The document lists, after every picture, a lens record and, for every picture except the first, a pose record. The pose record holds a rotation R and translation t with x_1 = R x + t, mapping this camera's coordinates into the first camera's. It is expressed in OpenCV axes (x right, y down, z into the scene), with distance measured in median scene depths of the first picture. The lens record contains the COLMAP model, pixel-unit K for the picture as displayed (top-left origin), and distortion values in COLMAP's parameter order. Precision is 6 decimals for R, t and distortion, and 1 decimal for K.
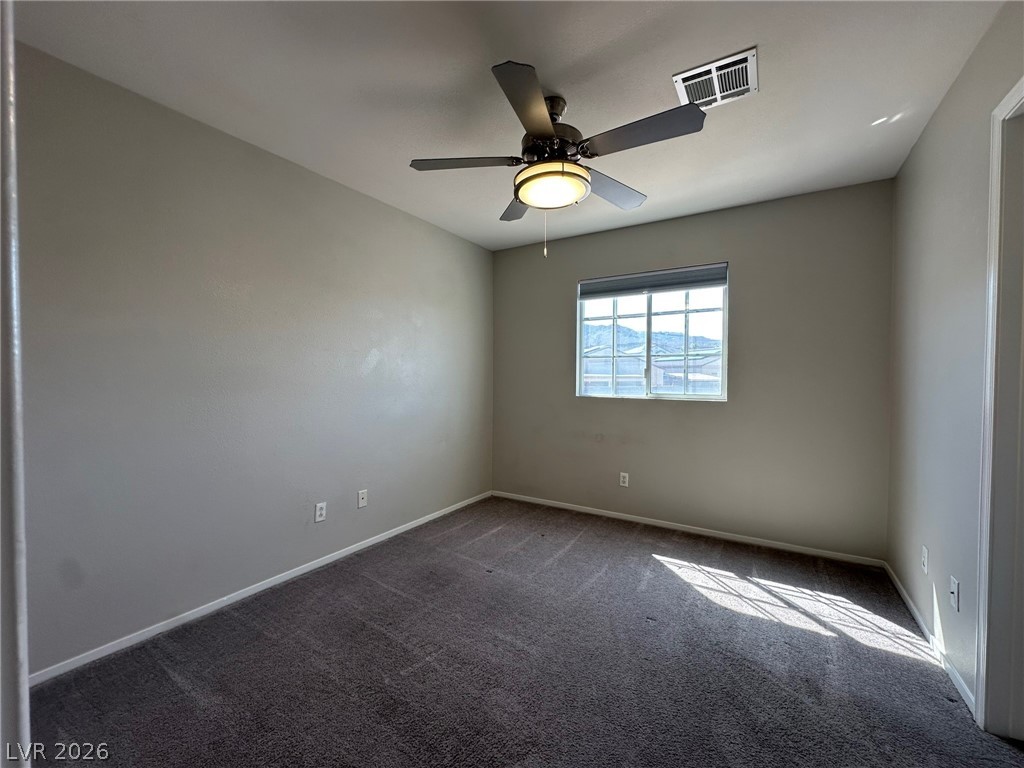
lens RADIAL K [[407.6, 0, 513.0], [0, 407.6, 386.0], [0, 0, 1]] dist [-0.004248, 0.000440]
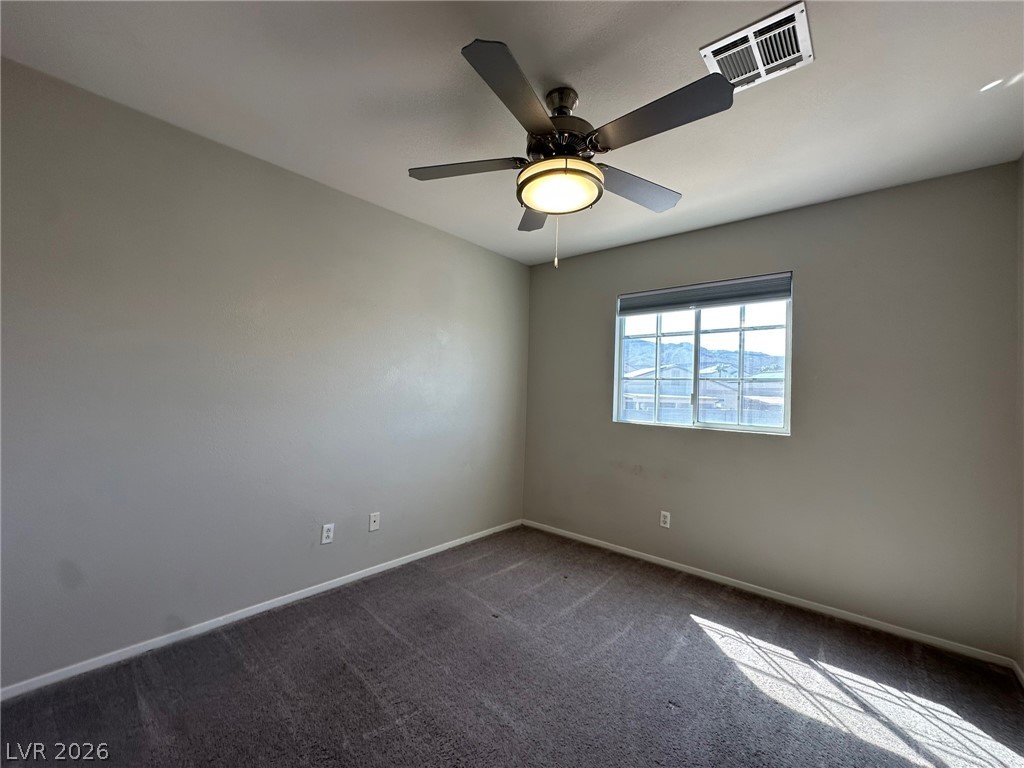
lens RADIAL K [[407.6, 0, 515.1], [0, 407.6, 385.5], [0, 0, 1]] dist [-0.004248, 0.000440]
pose [[0.987828, 0.023941, -0.153700, 0.122643], [-0.030435, 0.998734, -0.040042, -0.019514], [0.152547, 0.044233, 0.987306, 0.110262]]
